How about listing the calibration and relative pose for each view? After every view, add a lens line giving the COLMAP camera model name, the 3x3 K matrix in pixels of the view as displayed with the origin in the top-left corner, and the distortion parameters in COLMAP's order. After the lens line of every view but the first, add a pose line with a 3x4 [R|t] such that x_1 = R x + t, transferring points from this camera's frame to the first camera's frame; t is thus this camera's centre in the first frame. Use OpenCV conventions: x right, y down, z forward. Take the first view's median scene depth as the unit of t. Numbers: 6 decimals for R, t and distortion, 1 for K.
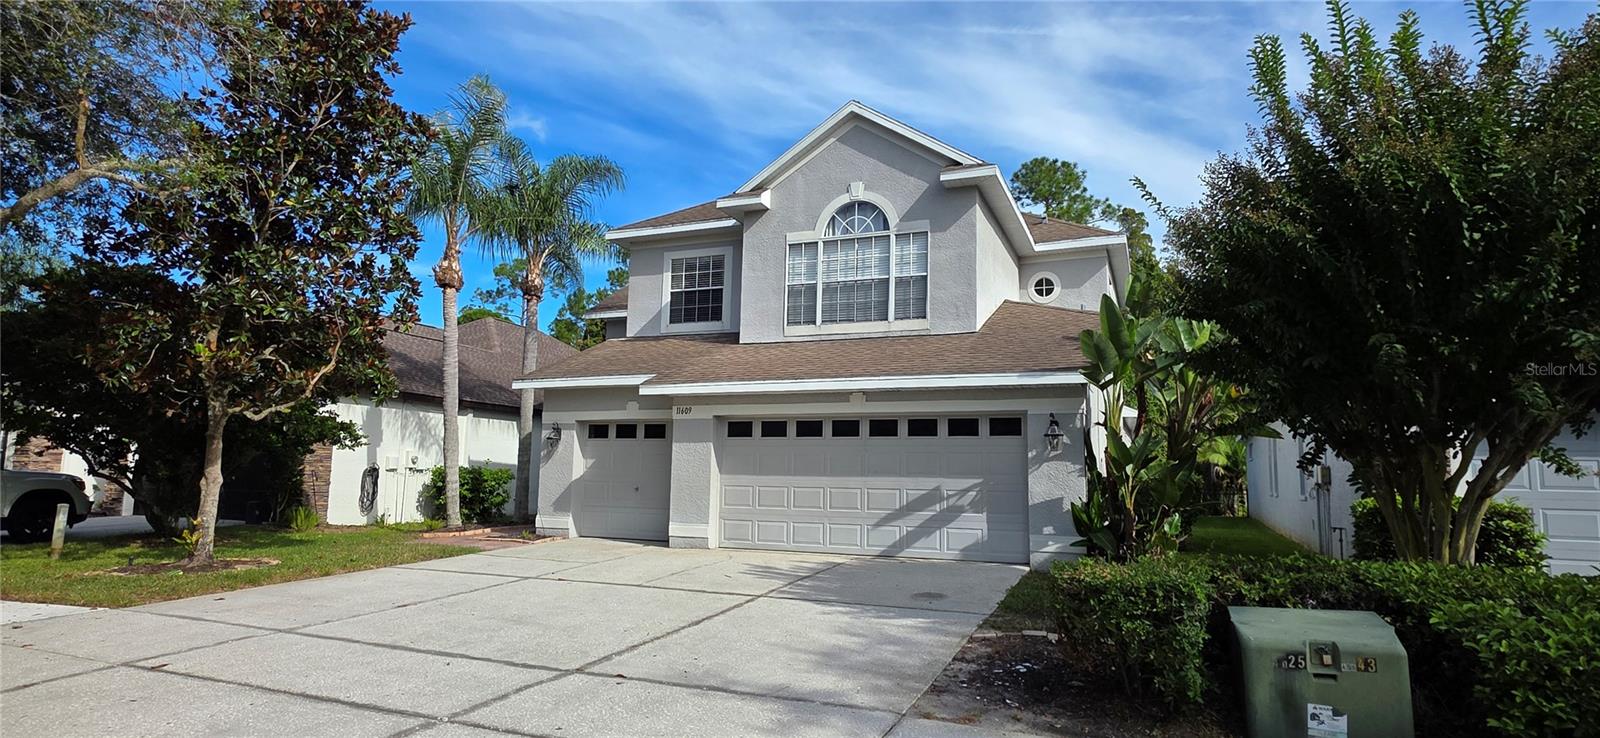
lens RADIAL K [[838.7, 0, 800.0], [0, 838.7, 369.0], [0, 0, 1]] dist [0.000545, 0.000221]
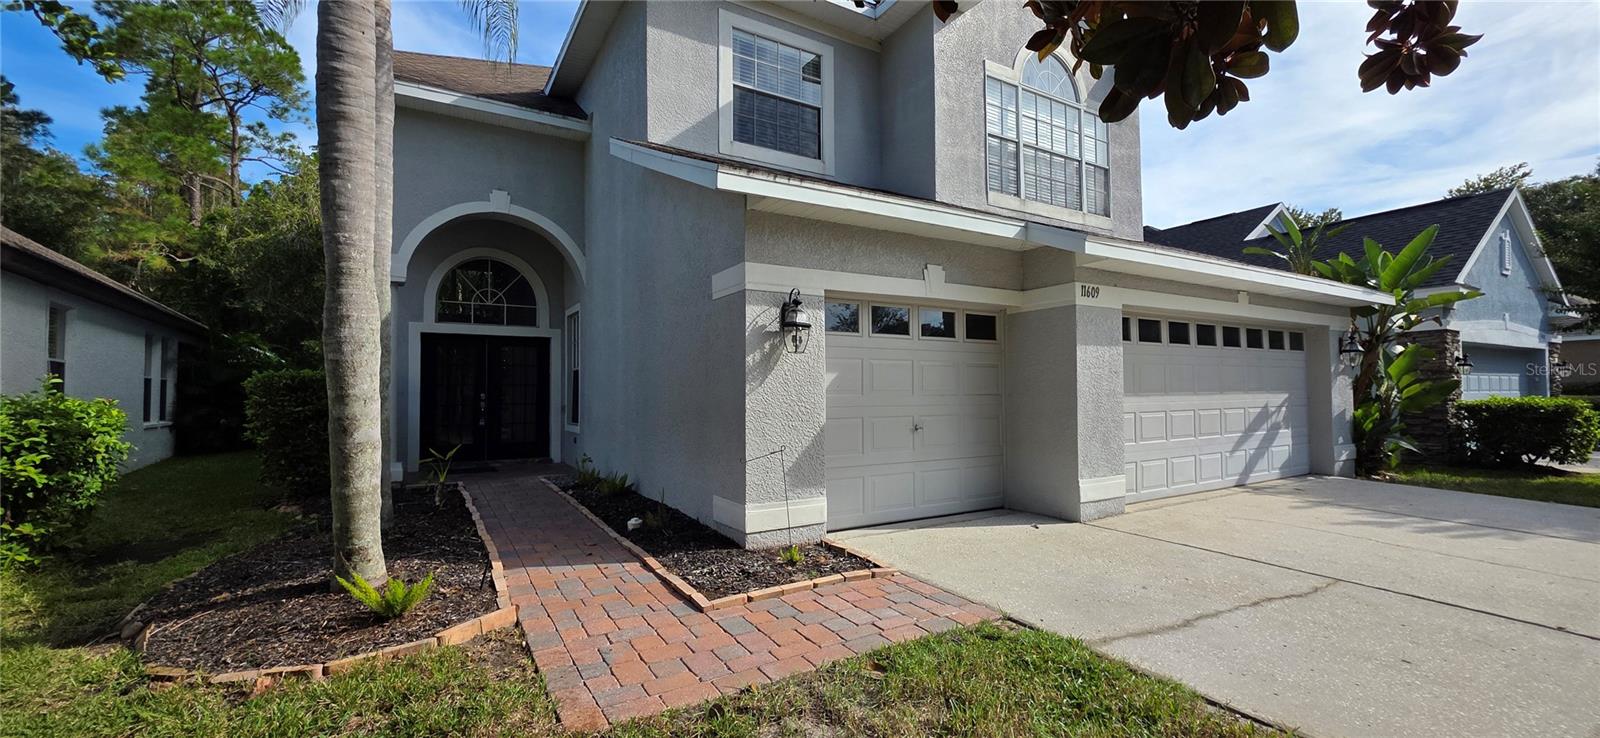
lens RADIAL K [[645.4, 0, 806.3], [0, 645.4, 374.1], [0, 0, 1]] dist [0.000595, 0.000010]
pose [[0.586851, 0.002592, 0.809691, -0.572014], [-0.083915, 0.994805, 0.057636, 0.089438], [-0.805335, -0.101769, 0.584019, 0.809625]]
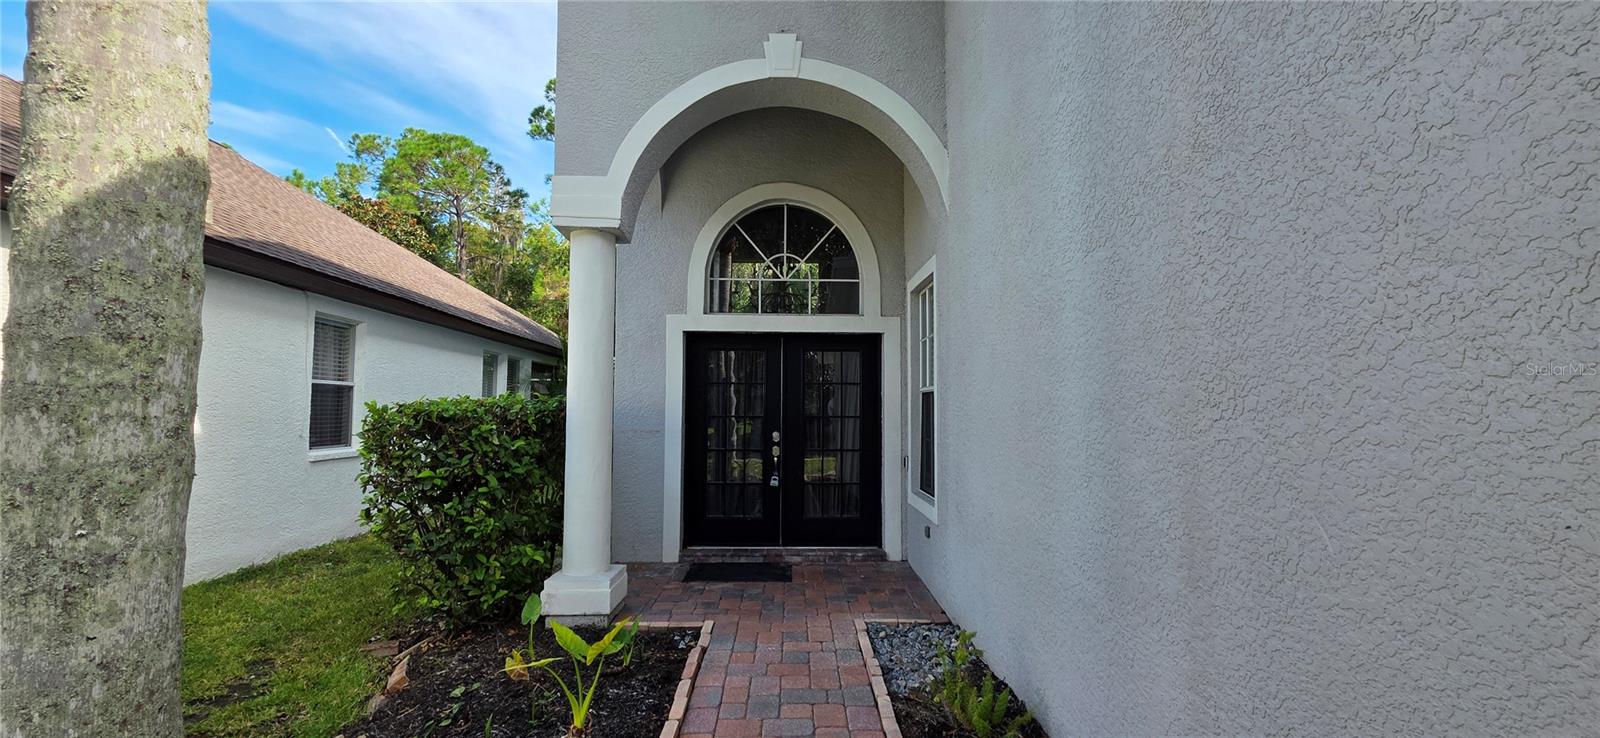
lens RADIAL K [[645.4, 0, 806.3], [0, 645.4, 374.1], [0, 0, 1]] dist [0.000595, 0.000010]
pose [[0.908508, 0.008846, 0.417773, -0.361403], [-0.040824, 0.996872, 0.067668, 0.115342], [-0.415868, -0.078532, 0.906028, 1.126952]]
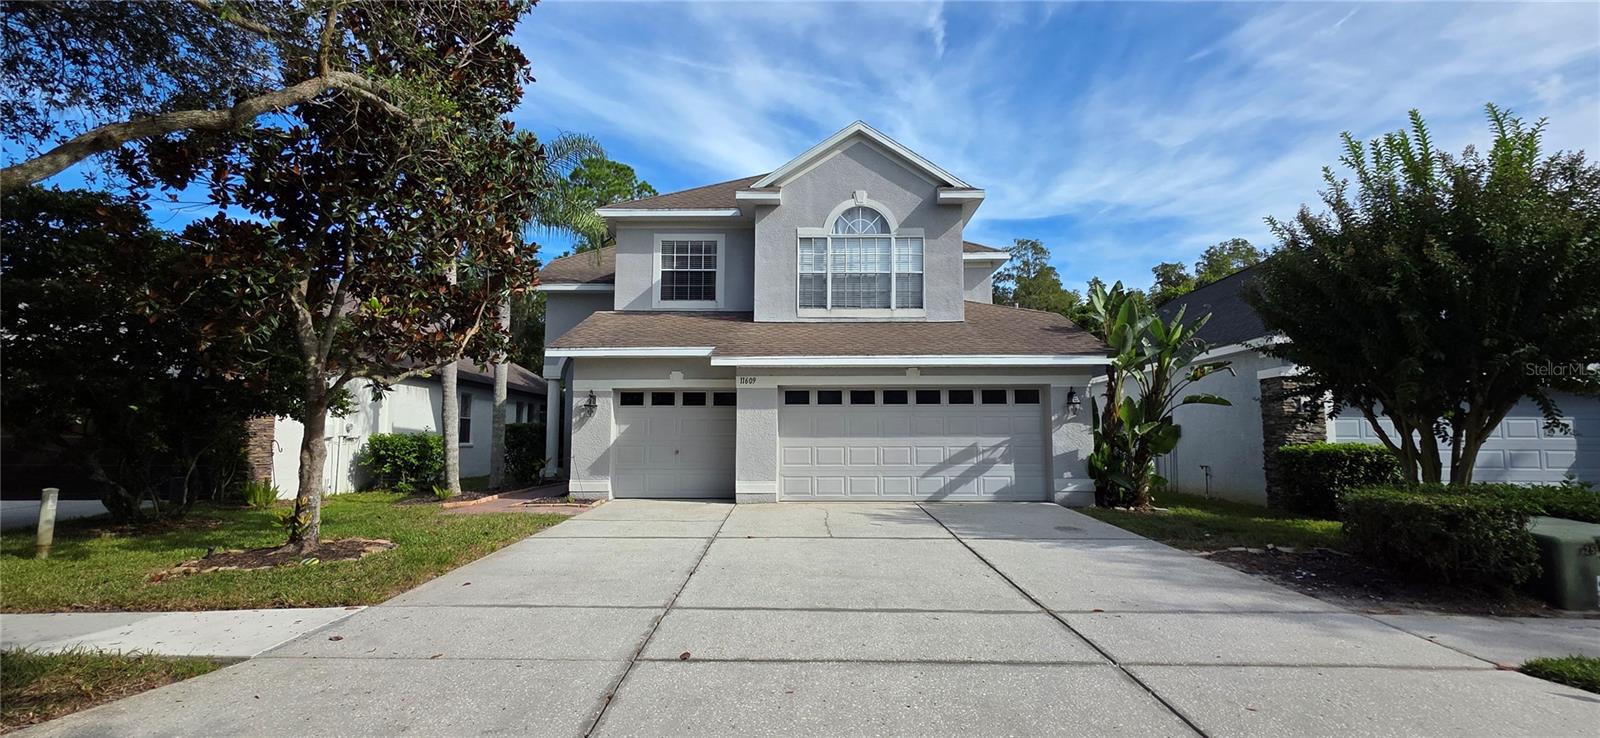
lens RADIAL K [[696.5, 0, 800.0], [0, 696.5, 369.0], [0, 0, 1]] dist [0.000541, 0.000206]
pose [[0.928588, 0.019206, 0.370616, -0.379542], [-0.030575, 0.999224, 0.024826, 0.008604], [-0.369851, -0.034385, 0.928454, 0.108120]]
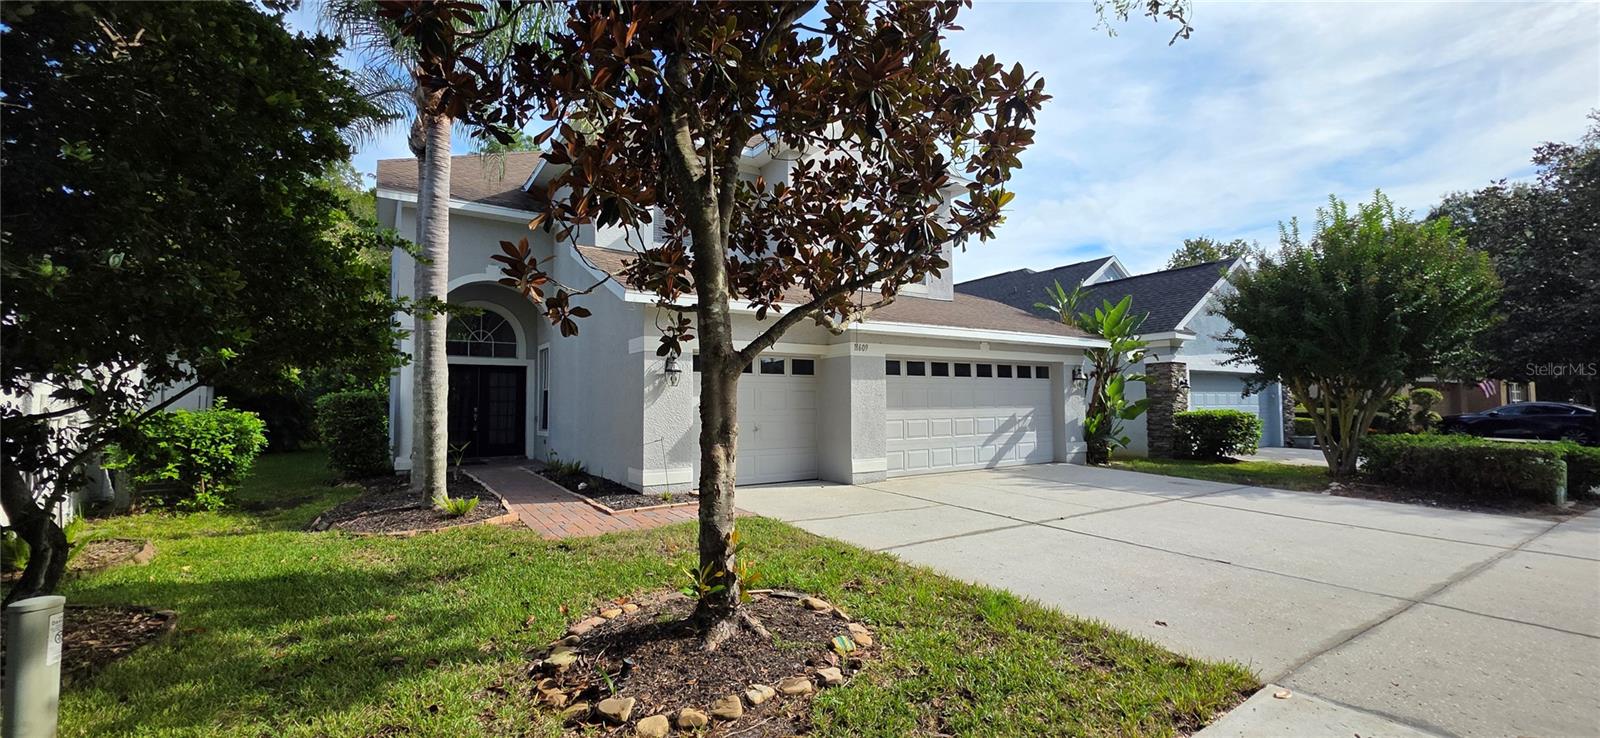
lens RADIAL K [[645.4, 0, 806.3], [0, 645.4, 374.1], [0, 0, 1]] dist [0.000595, 0.000010]
pose [[0.549235, 0.018588, 0.835461, -0.740751], [-0.087463, 0.995540, 0.035349, 0.054547], [-0.831078, -0.092487, 0.548411, 0.575285]]
